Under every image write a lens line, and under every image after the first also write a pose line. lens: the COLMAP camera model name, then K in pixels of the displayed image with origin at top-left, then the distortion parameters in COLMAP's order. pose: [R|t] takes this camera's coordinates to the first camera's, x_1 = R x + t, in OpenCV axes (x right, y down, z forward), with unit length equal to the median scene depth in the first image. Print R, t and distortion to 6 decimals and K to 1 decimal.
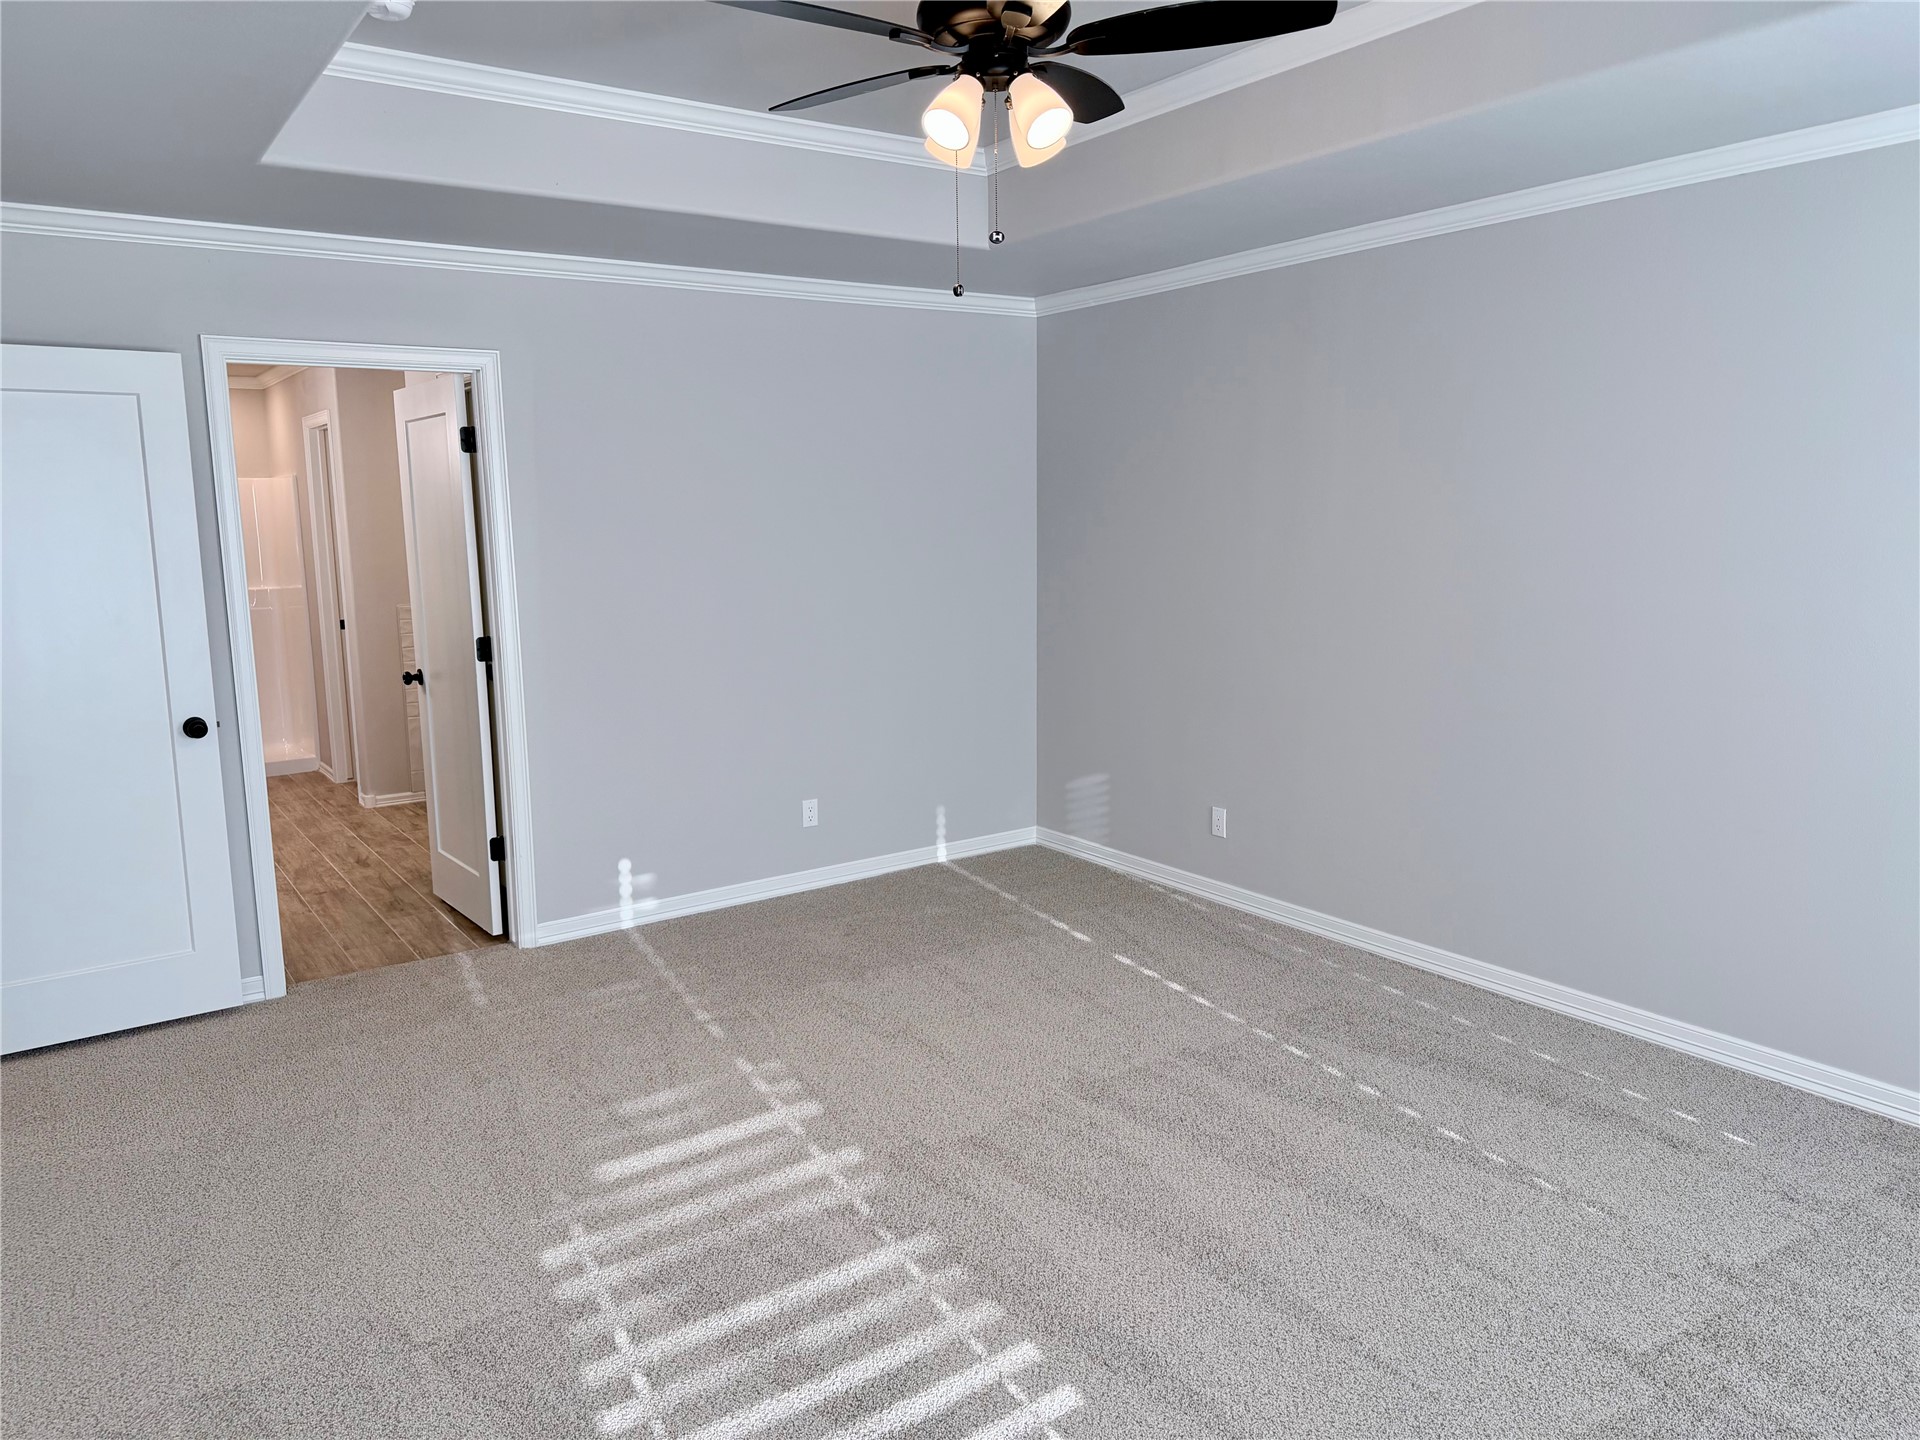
lens RADIAL K [[1352.2, 0, 960.0], [0, 1352.2, 720.0], [0, 0, 1]] dist [0.074726, -0.100149]
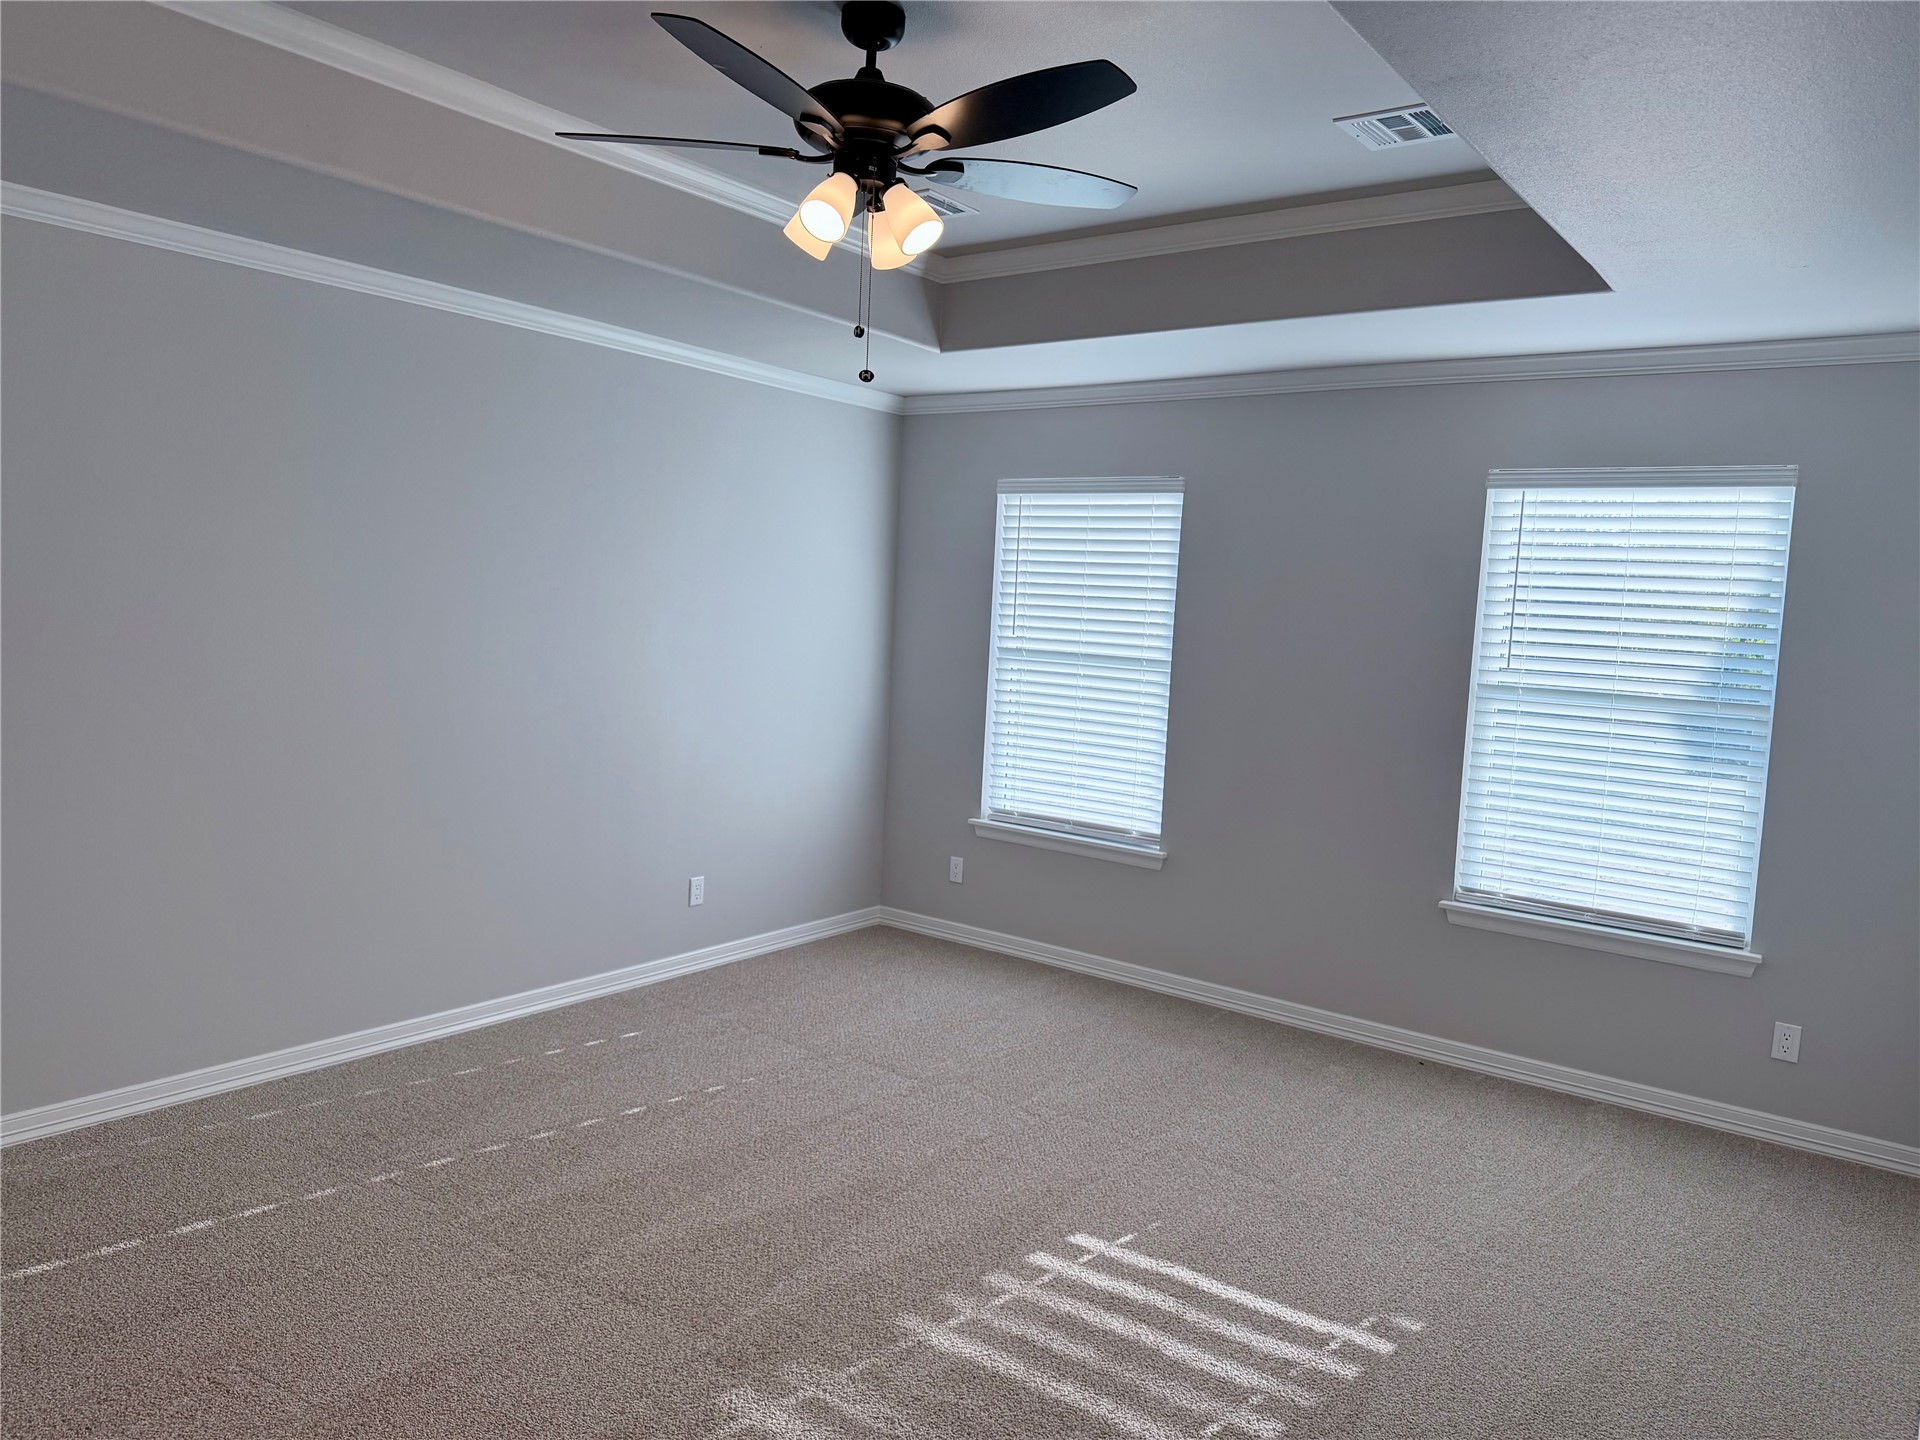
lens RADIAL K [[1352.2, 0, 960.0], [0, 1352.2, 720.0], [0, 0, 1]] dist [0.074726, -0.100149]
pose [[-0.303823, -0.093359, 0.948143, -1.003902], [0.106153, 0.985673, 0.131070, -0.193453], [-0.946796, 0.140470, -0.289560, 1.256624]]
